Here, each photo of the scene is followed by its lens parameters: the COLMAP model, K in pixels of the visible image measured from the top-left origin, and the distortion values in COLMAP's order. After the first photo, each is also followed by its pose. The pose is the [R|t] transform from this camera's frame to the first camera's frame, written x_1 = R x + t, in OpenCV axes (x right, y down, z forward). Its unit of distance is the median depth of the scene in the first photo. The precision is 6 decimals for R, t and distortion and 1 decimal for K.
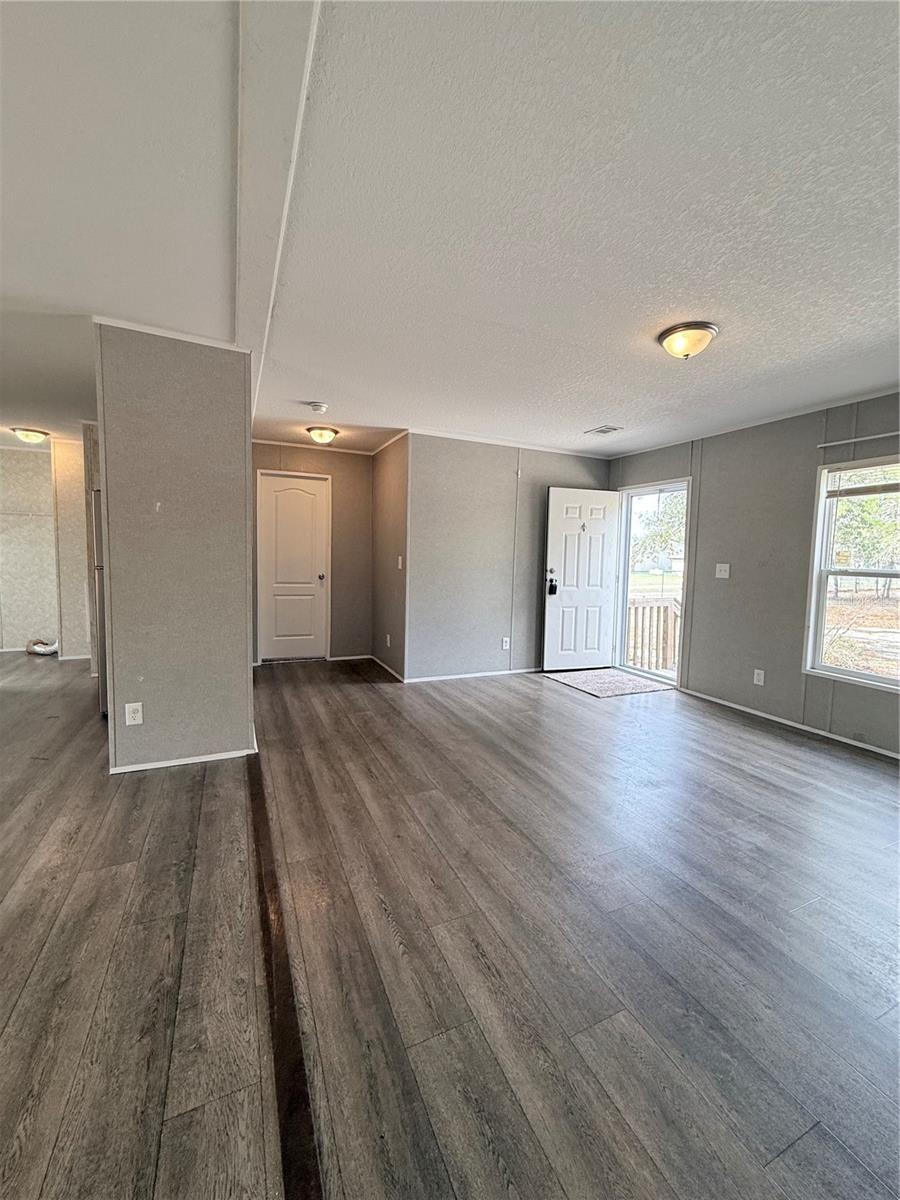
lens RADIAL K [[478.6, 0, 451.6], [0, 478.6, 595.3], [0, 0, 1]] dist [-0.000929, 0.000302]
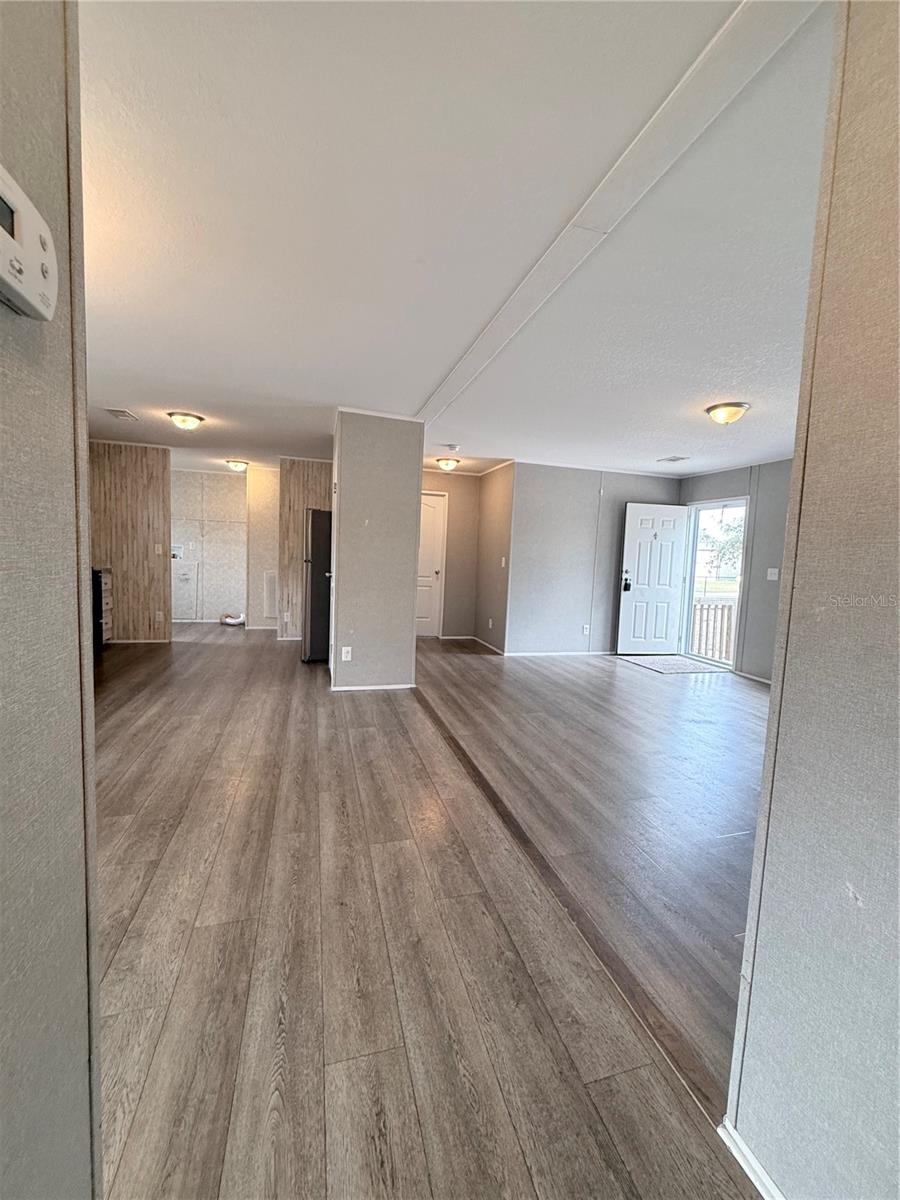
lens RADIAL K [[478.6, 0, 451.6], [0, 478.6, 595.3], [0, 0, 1]] dist [-0.000929, 0.000302]
pose [[0.988733, 0.030380, -0.146577, -0.053277], [-0.030810, 0.999525, -0.000664, 0.024752], [0.146487, 0.005172, 0.989199, -0.280686]]
